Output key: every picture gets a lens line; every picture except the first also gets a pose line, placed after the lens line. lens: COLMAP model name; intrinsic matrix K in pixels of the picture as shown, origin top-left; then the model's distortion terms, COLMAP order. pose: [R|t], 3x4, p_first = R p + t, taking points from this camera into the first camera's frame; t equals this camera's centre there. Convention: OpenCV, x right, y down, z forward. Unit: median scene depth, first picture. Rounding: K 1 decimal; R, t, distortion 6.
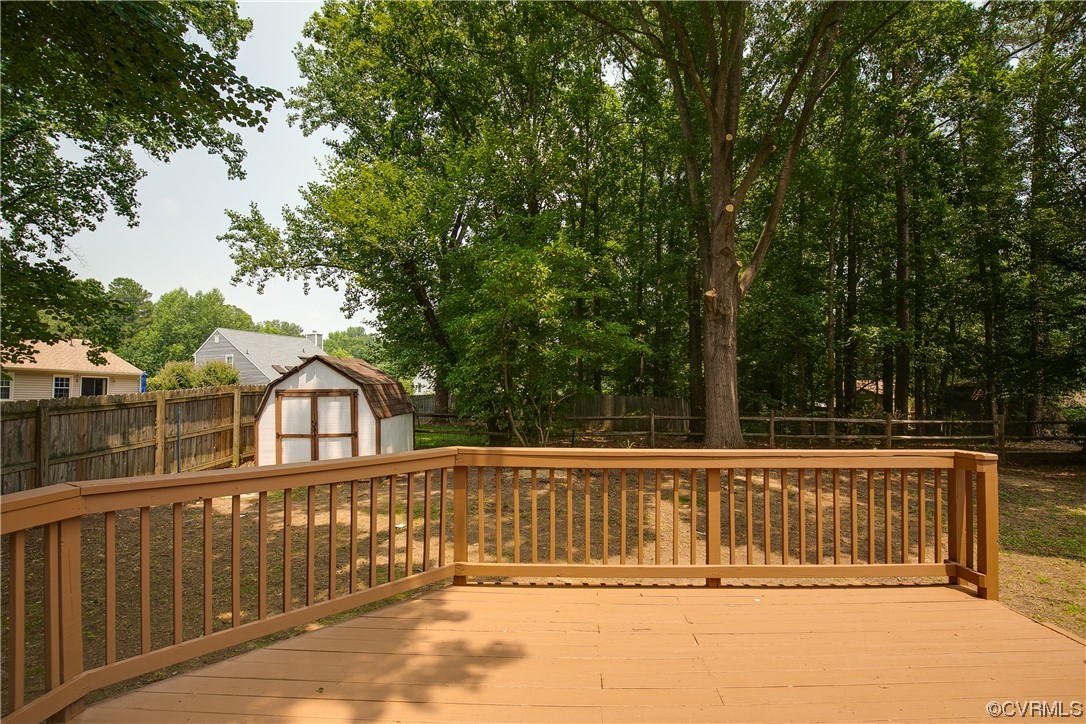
lens RADIAL K [[504.2, 0, 564.7], [0, 504.2, 376.3], [0, 0, 1]] dist [-0.034972, 0.006950]
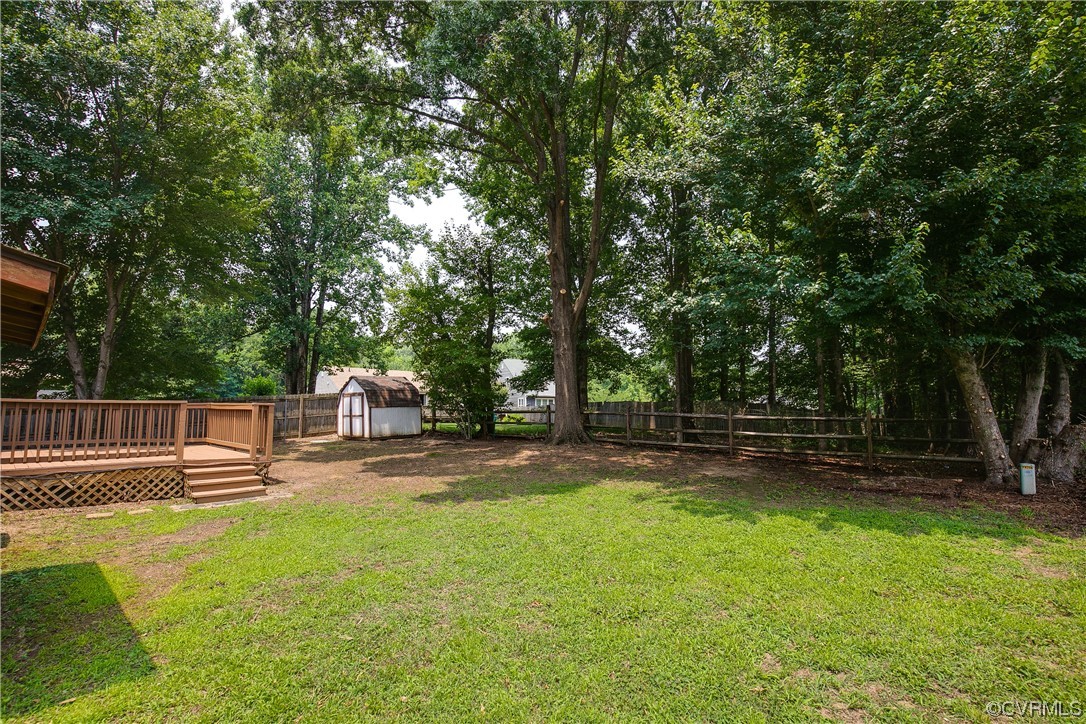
lens RADIAL K [[504.2, 0, 551.1], [0, 504.2, 361.4], [0, 0, 1]] dist [-0.034972, 0.006950]
pose [[0.759479, -0.061642, -0.647605, 1.106233], [0.020977, 0.997303, -0.070327, 0.045827], [0.650194, 0.039827, 0.758724, -0.003891]]
